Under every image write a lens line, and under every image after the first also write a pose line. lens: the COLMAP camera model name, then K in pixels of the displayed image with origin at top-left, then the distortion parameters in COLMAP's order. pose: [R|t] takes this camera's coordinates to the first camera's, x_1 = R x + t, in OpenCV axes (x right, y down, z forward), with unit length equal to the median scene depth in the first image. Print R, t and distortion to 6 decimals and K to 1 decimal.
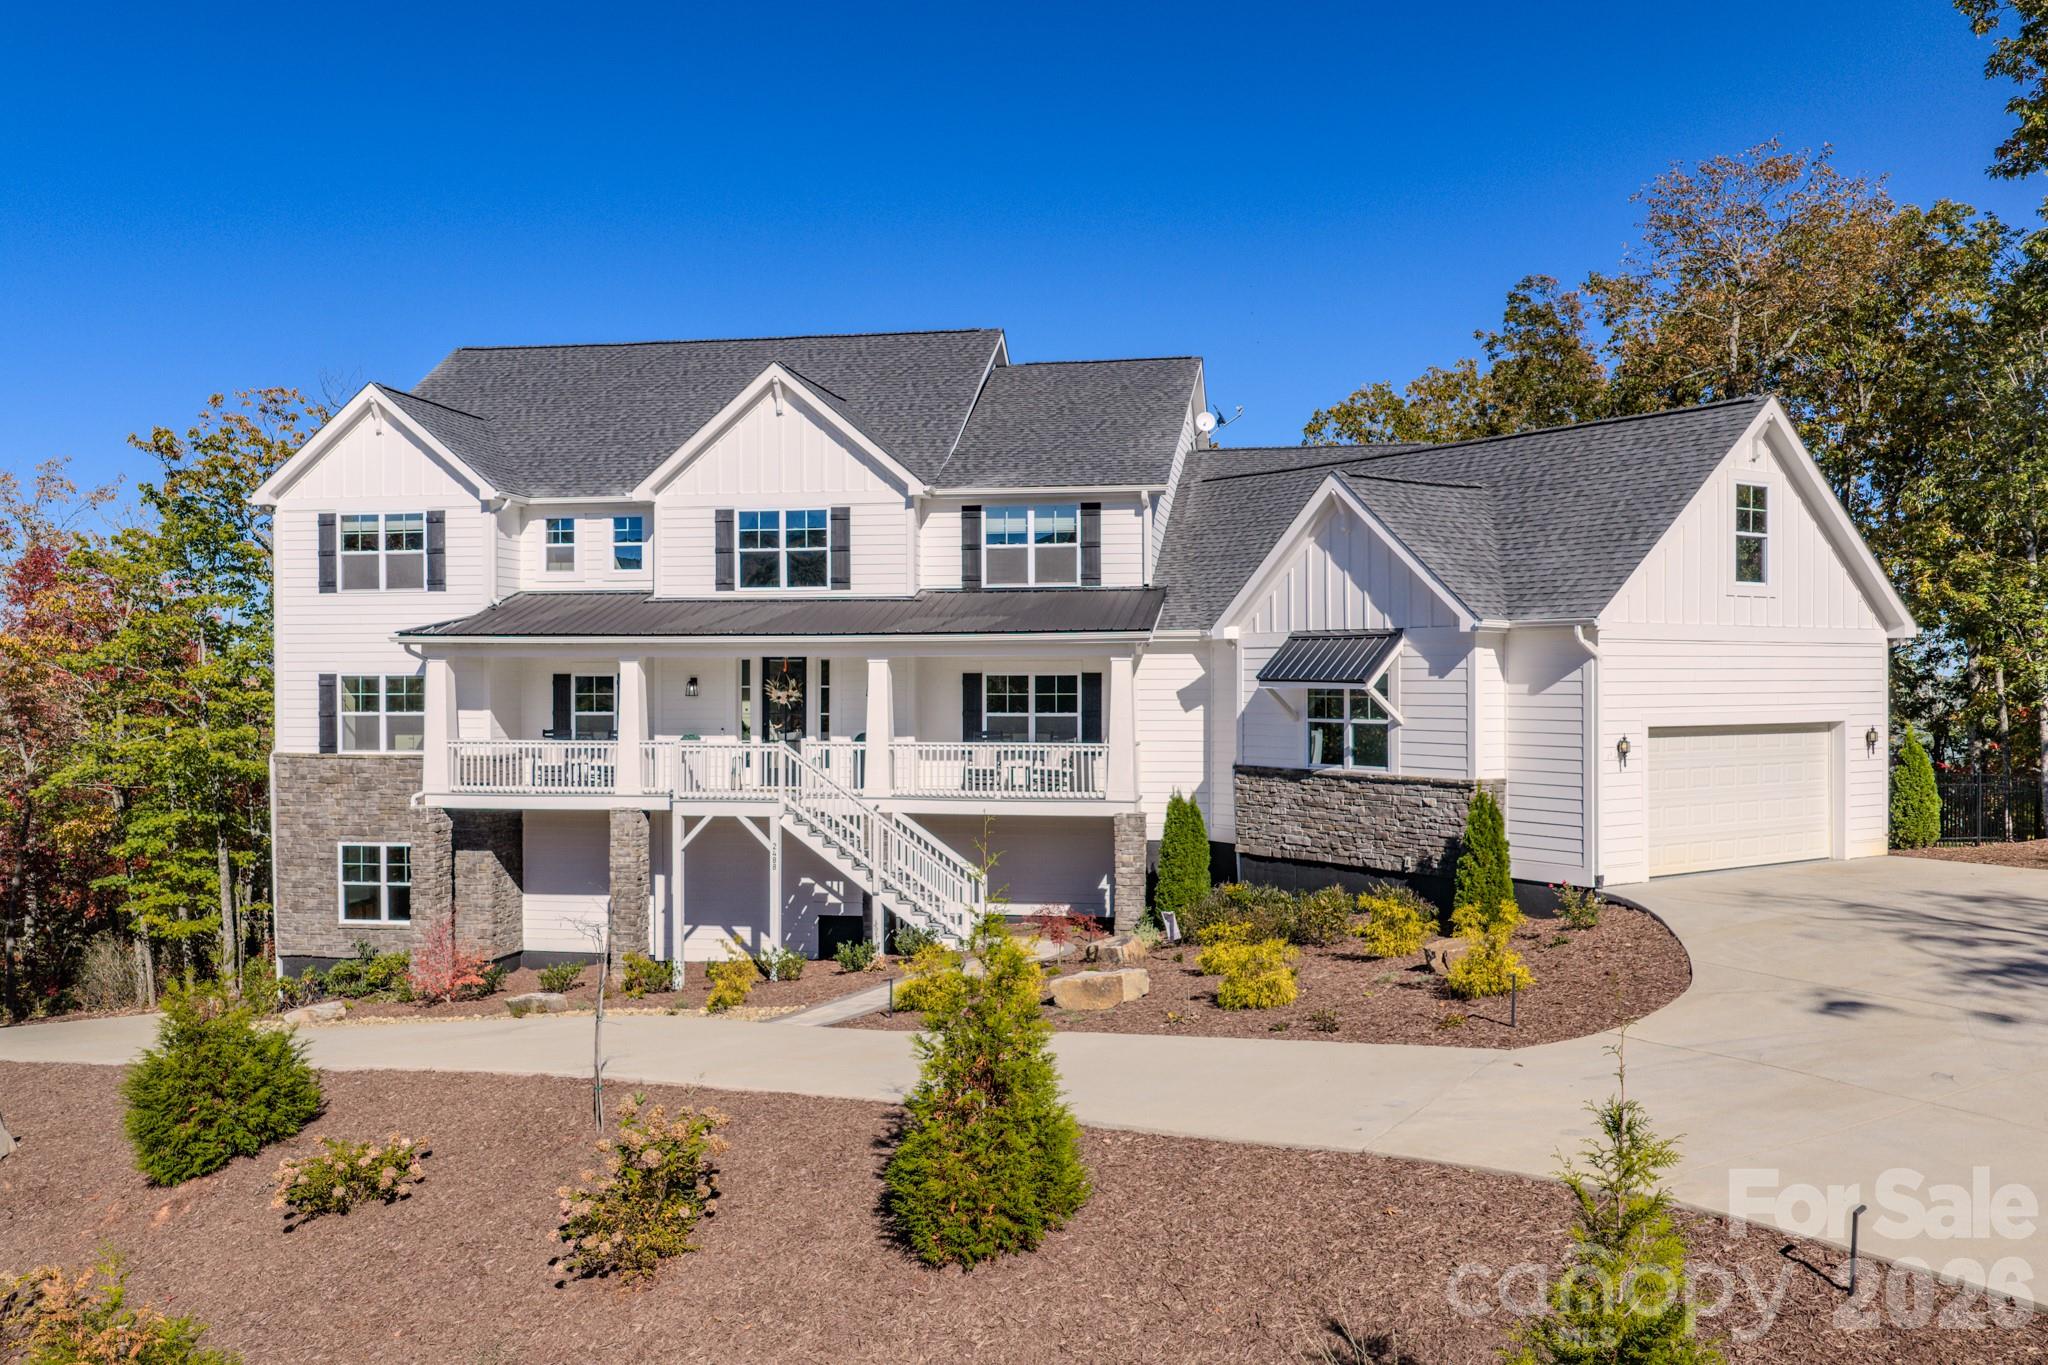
lens RADIAL K [[1664.6, 0, 1024.0], [0, 1664.6, 682.5], [0, 0, 1]] dist [0.004560, -0.005223]
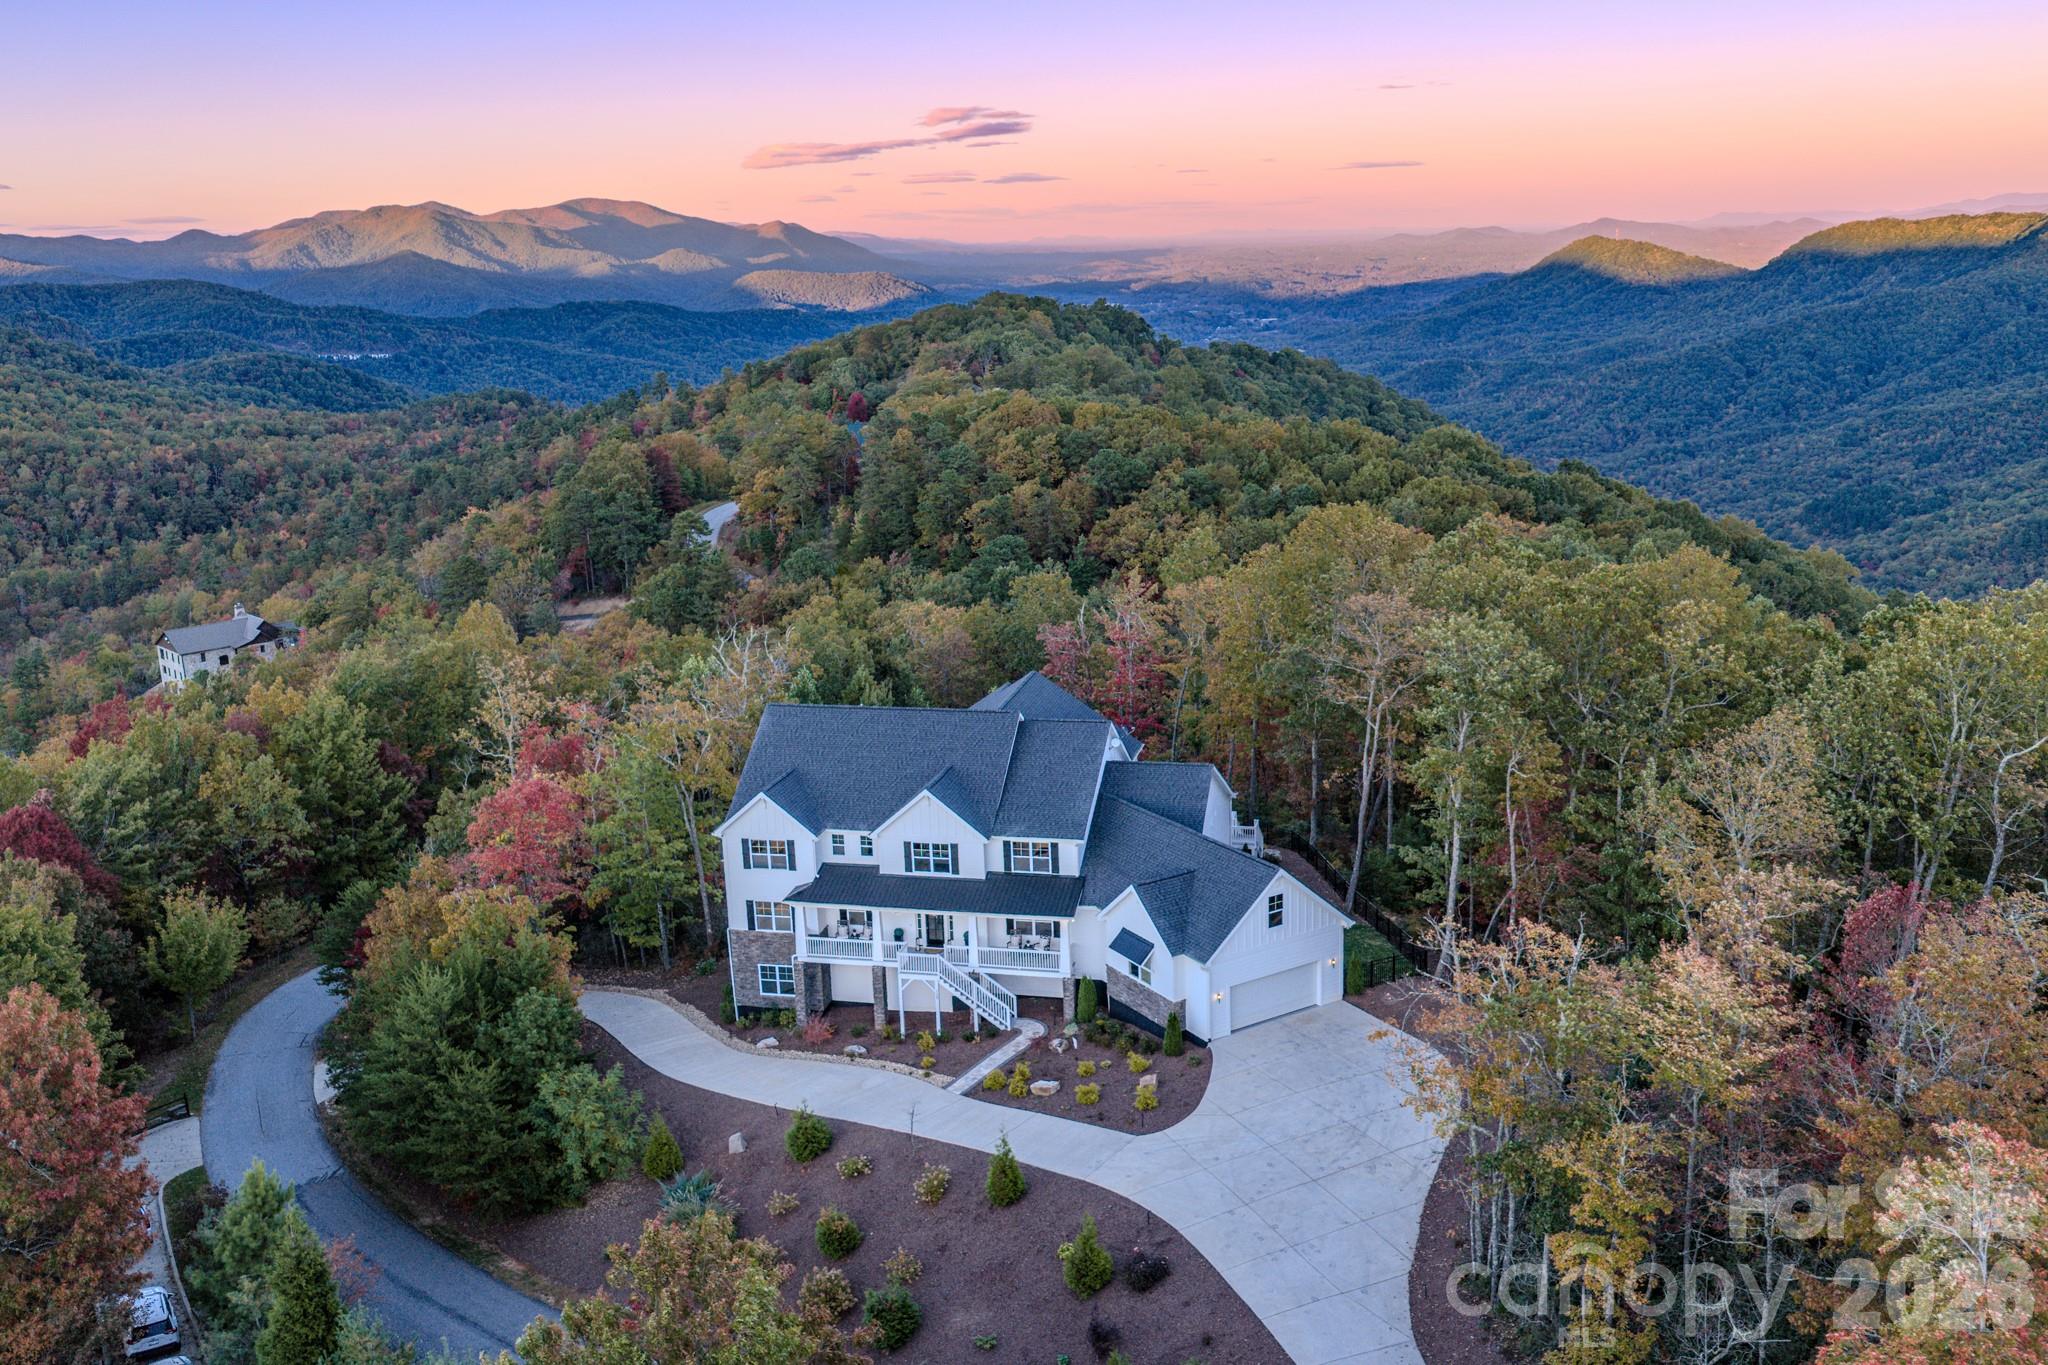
lens RADIAL K [[1763.9, 0, 1024.0], [0, 1763.9, 682.5], [0, 0, 1]] dist [-0.002387, -0.002627]
pose [[0.998498, -0.019989, -0.051002, 0.134076], [0.031871, 0.969227, 0.244096, -0.984448], [0.044553, -0.245355, 0.968409, -1.496361]]
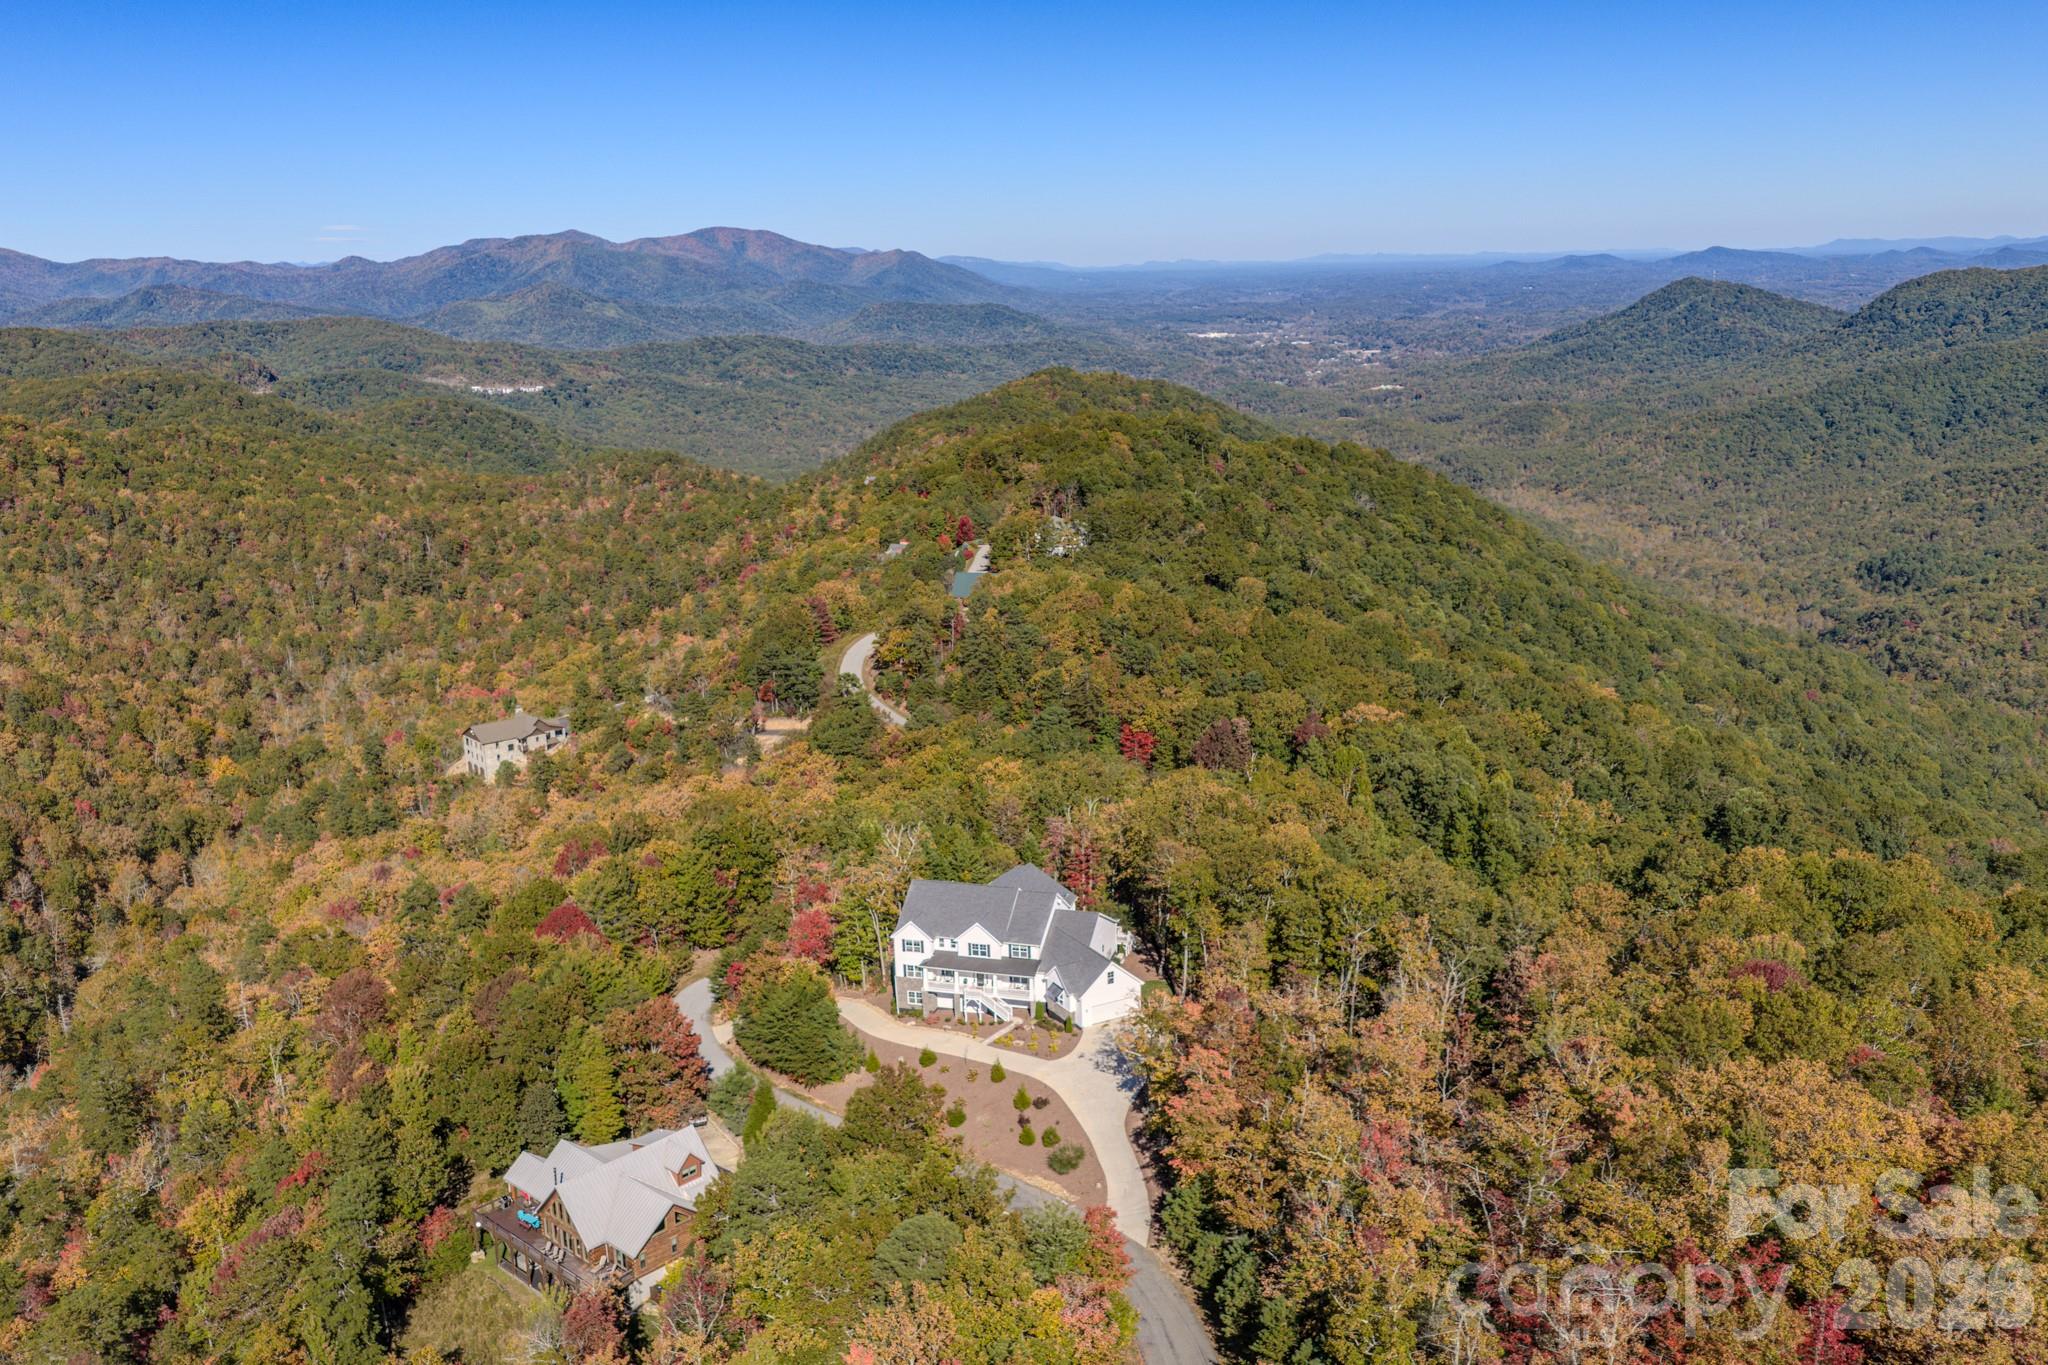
lens RADIAL K [[1798.9, 0, 1024.0], [0, 1798.9, 682.5], [0, 0, 1]] dist [-0.004928, -0.001527]
pose [[0.993570, 0.000931, -0.113216, 0.767297], [0.026831, 0.969545, 0.243439, -2.650276], [0.109995, -0.244911, 0.963286, -5.121258]]
